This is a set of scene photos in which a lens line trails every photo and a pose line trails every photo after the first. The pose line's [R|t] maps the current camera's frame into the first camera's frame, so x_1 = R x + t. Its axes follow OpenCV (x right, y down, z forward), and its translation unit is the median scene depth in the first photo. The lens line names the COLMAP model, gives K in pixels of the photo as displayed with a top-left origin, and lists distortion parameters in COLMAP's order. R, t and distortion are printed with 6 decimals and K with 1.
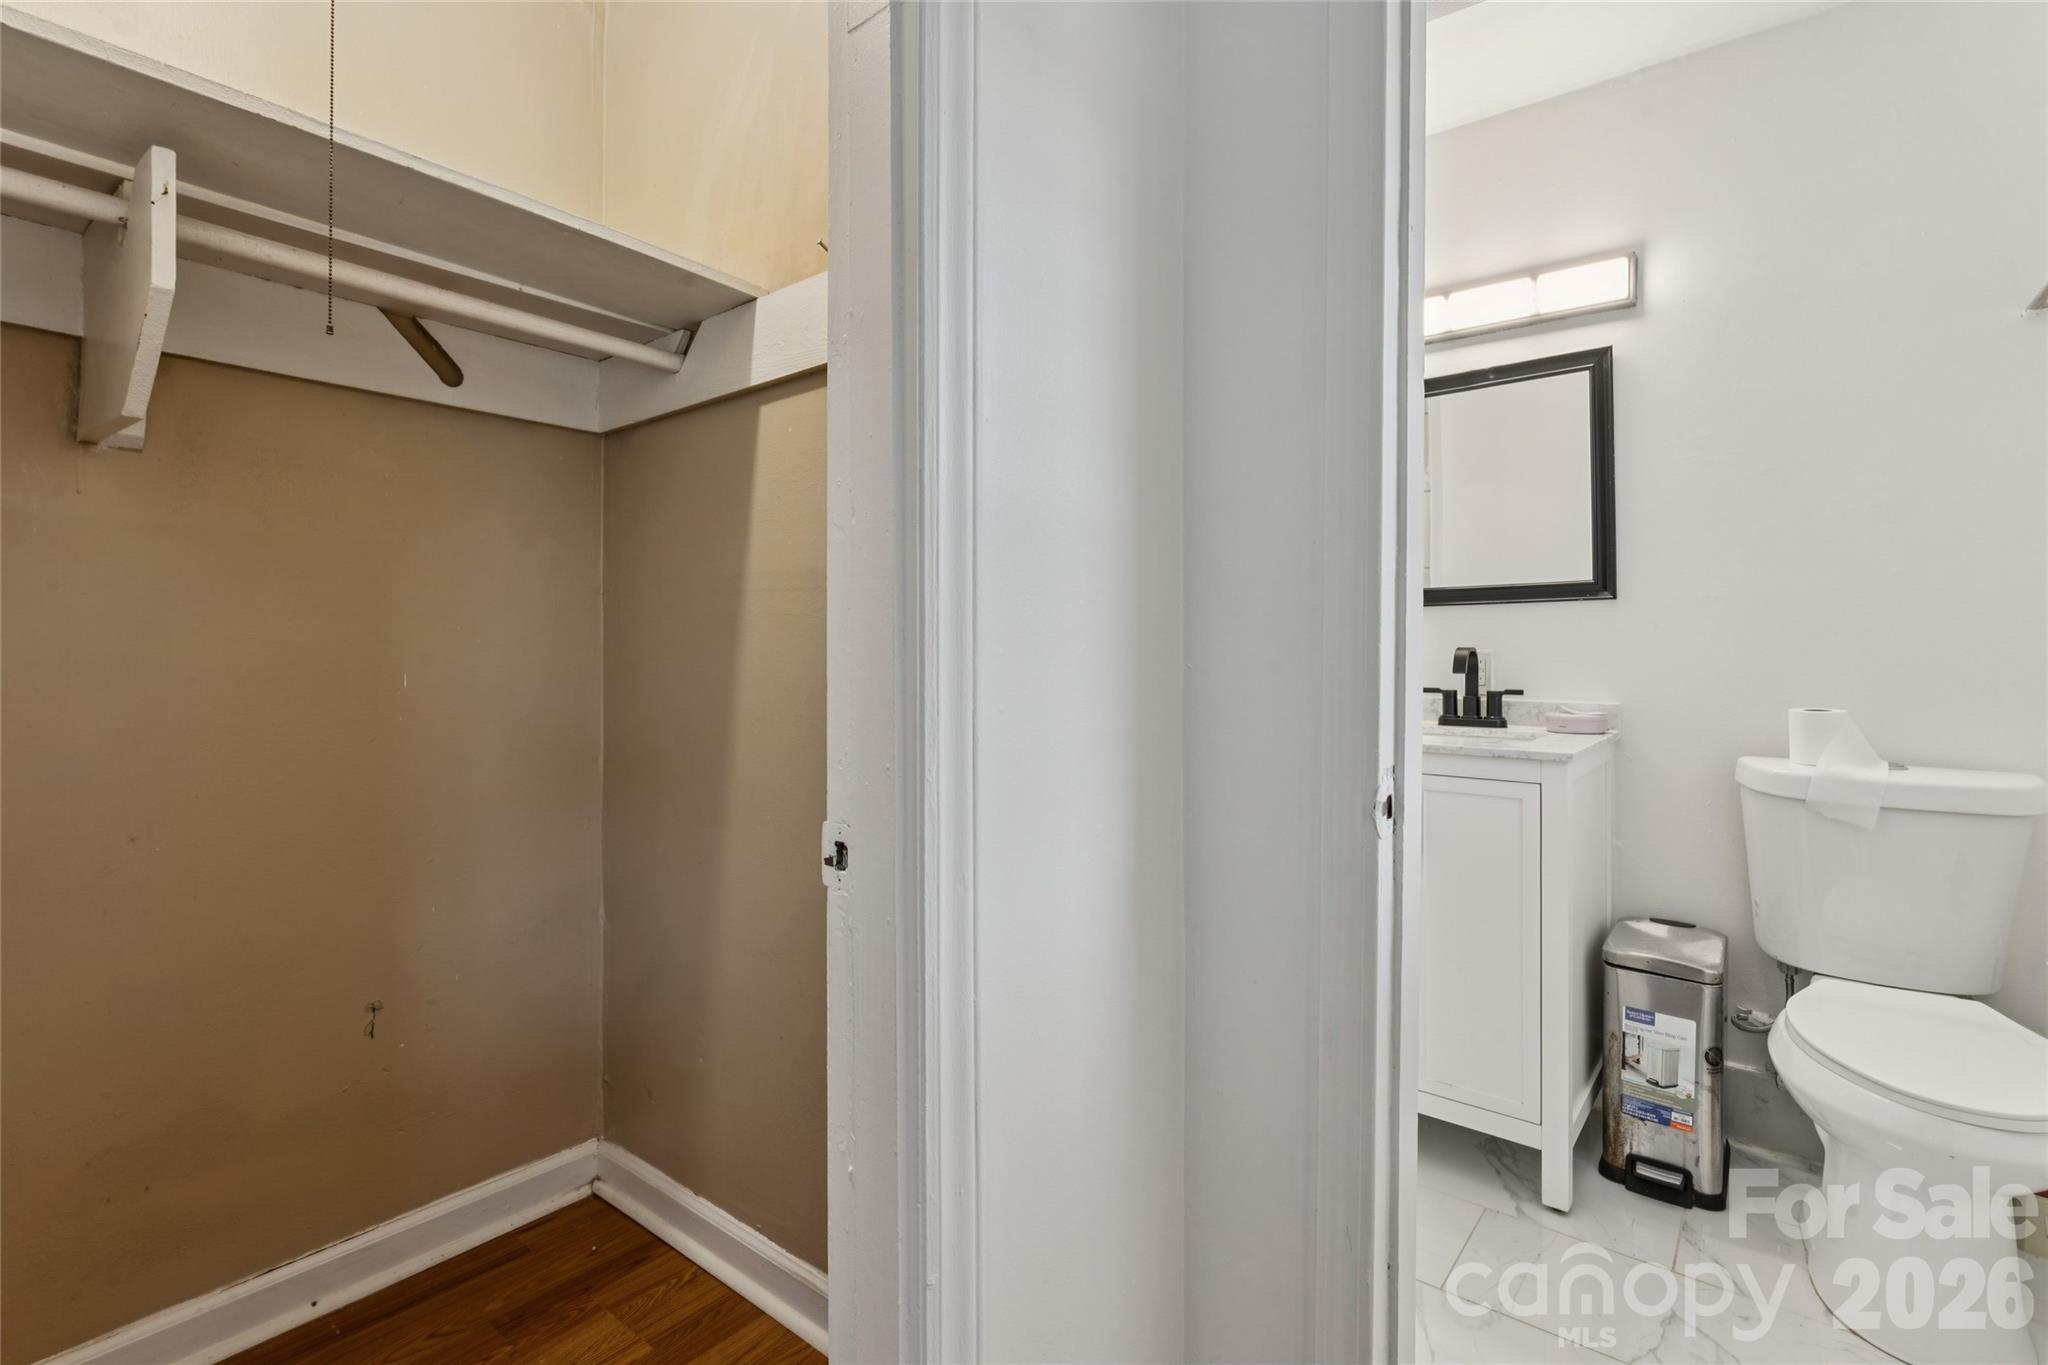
lens RADIAL K [[944.7, 0, 1021.7], [0, 944.7, 647.8], [0, 0, 1]] dist [-0.005827, 0.002282]
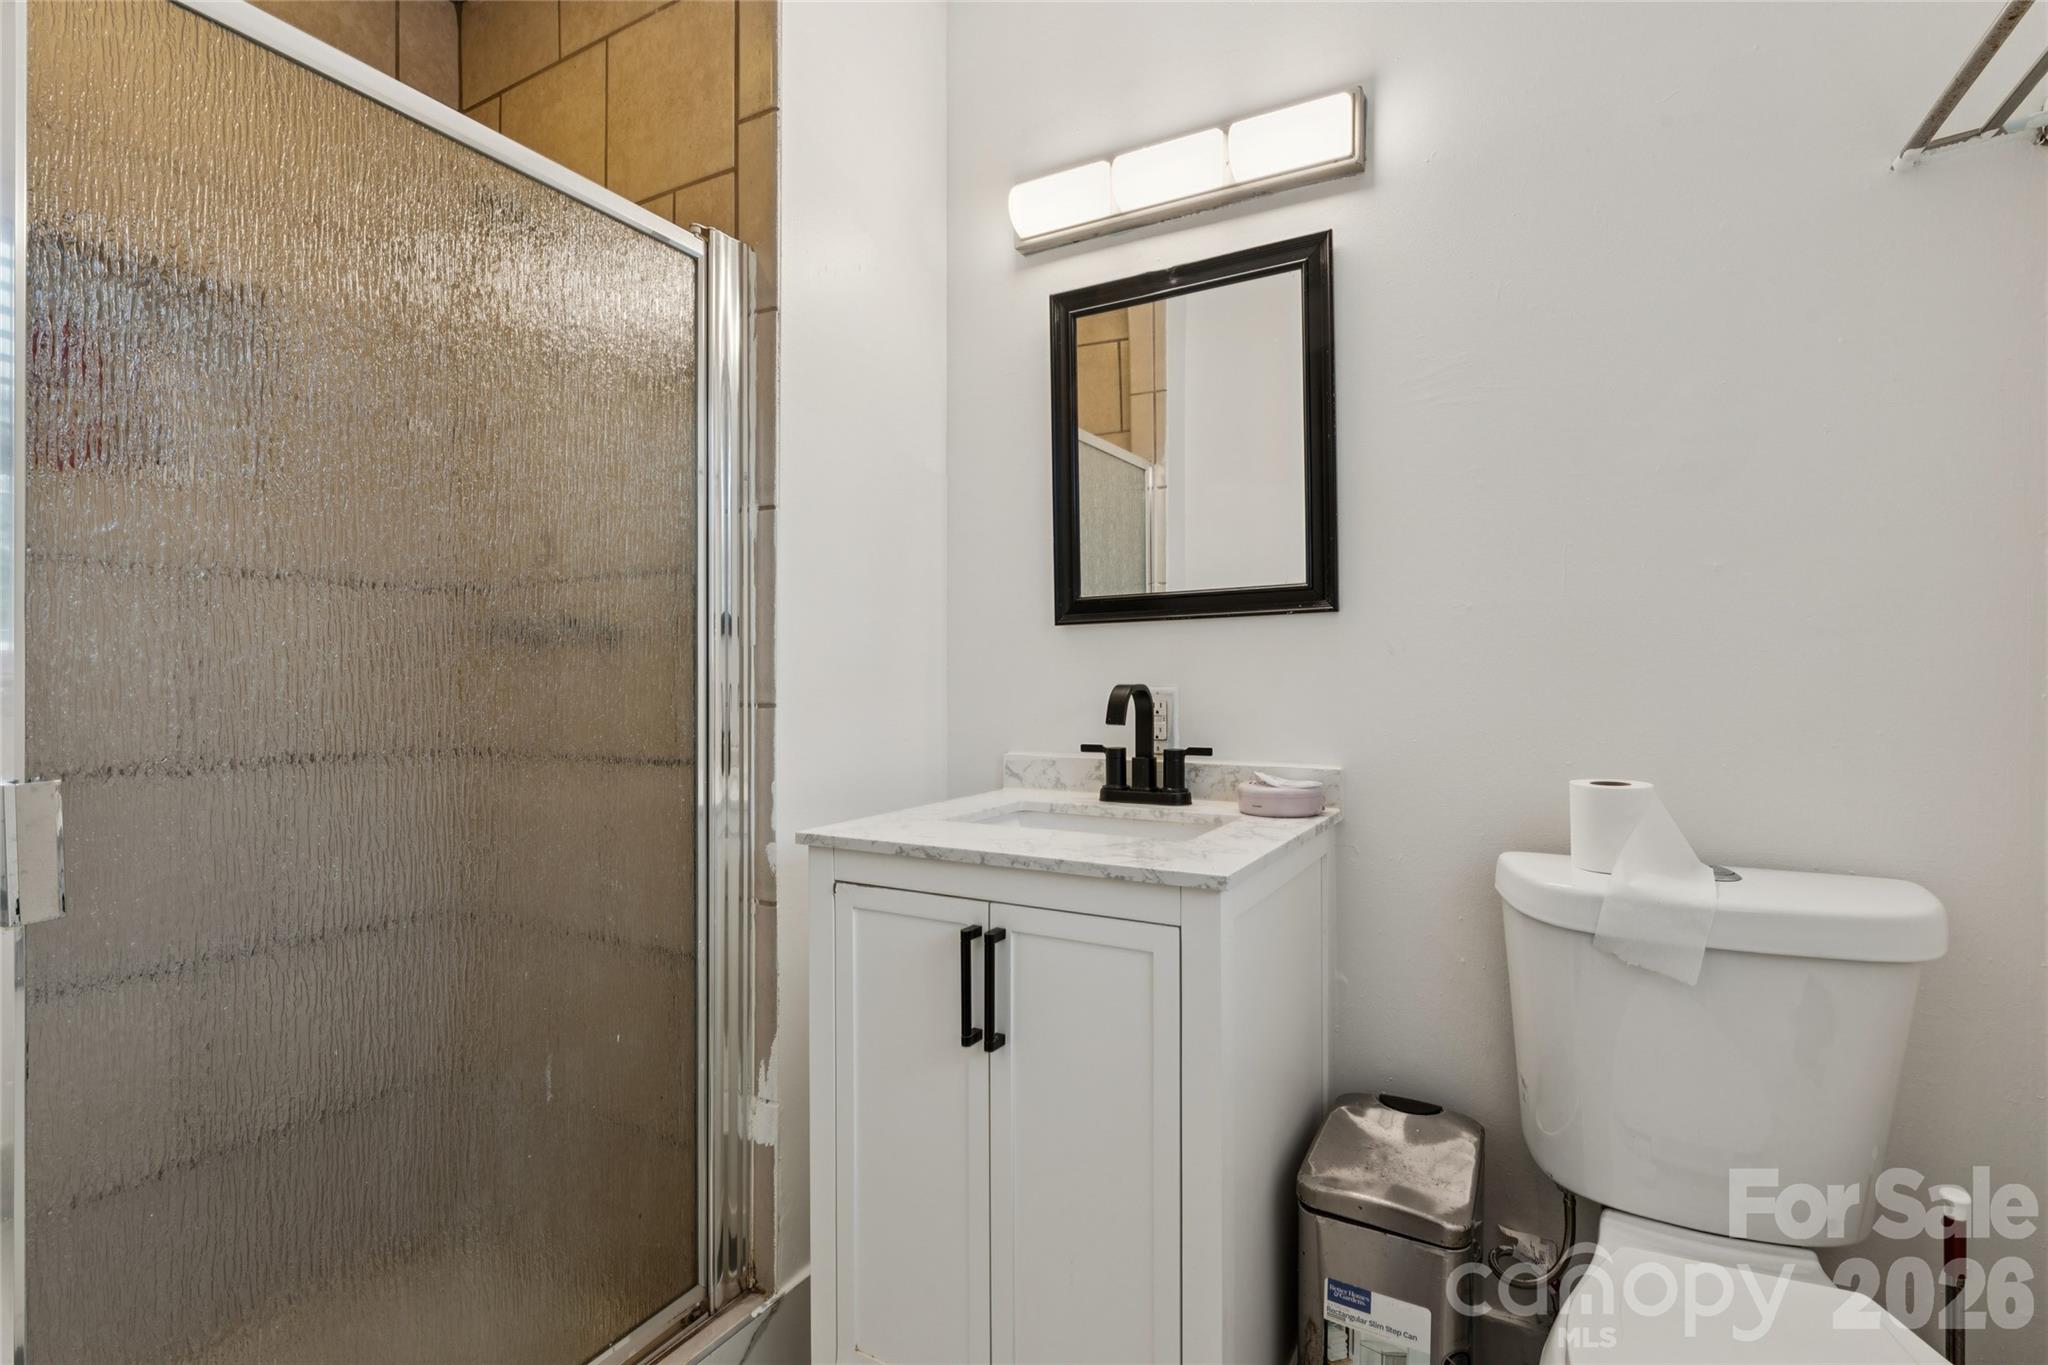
lens RADIAL K [[944.7, 0, 1023.3], [0, 944.7, 684.0], [0, 0, 1]] dist [-0.005827, 0.002282]
pose [[0.986385, -0.001792, 0.164443, 0.307083], [0.001073, 0.999989, 0.004463, -0.003722], [-0.164450, -0.004226, 0.986376, 0.384457]]
